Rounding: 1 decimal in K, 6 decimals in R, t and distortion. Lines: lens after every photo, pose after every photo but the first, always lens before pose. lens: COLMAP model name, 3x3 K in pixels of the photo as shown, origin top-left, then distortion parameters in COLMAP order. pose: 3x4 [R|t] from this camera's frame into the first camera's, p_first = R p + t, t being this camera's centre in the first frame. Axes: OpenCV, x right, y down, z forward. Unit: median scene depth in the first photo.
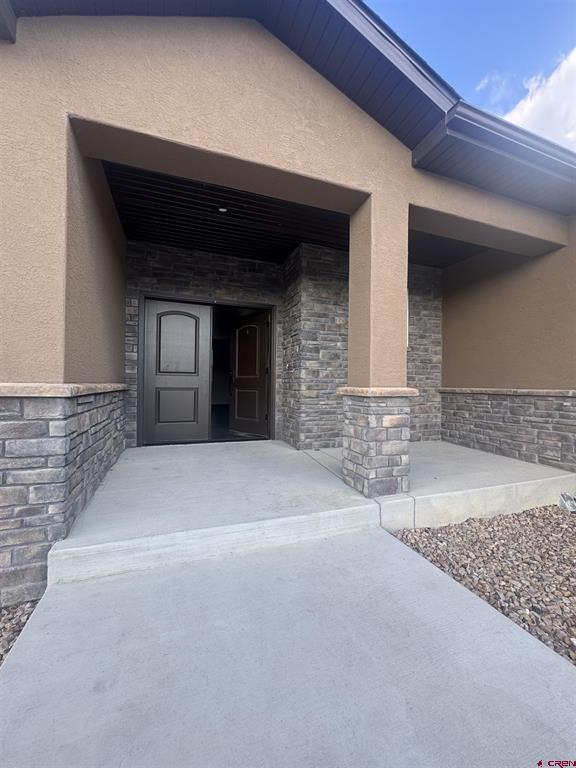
lens RADIAL K [[306.8, 0, 288.0], [0, 306.8, 384.0], [0, 0, 1]] dist [-0.000921, -0.000043]
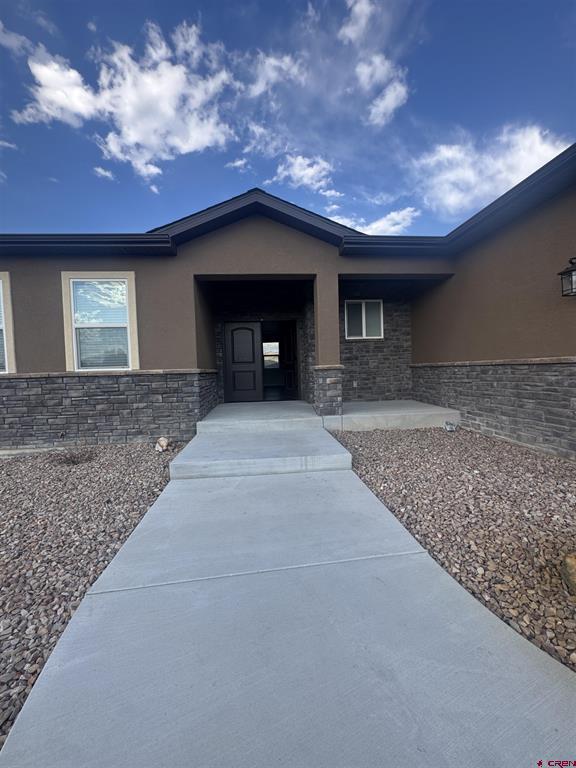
lens RADIAL K [[306.8, 0, 288.0], [0, 306.8, 384.0], [0, 0, 1]] dist [-0.000921, -0.000043]
pose [[0.963963, -0.029493, -0.264396, 0.565142], [0.042173, 0.998210, 0.042409, 0.037332], [0.262672, -0.052031, 0.963481, -1.036966]]
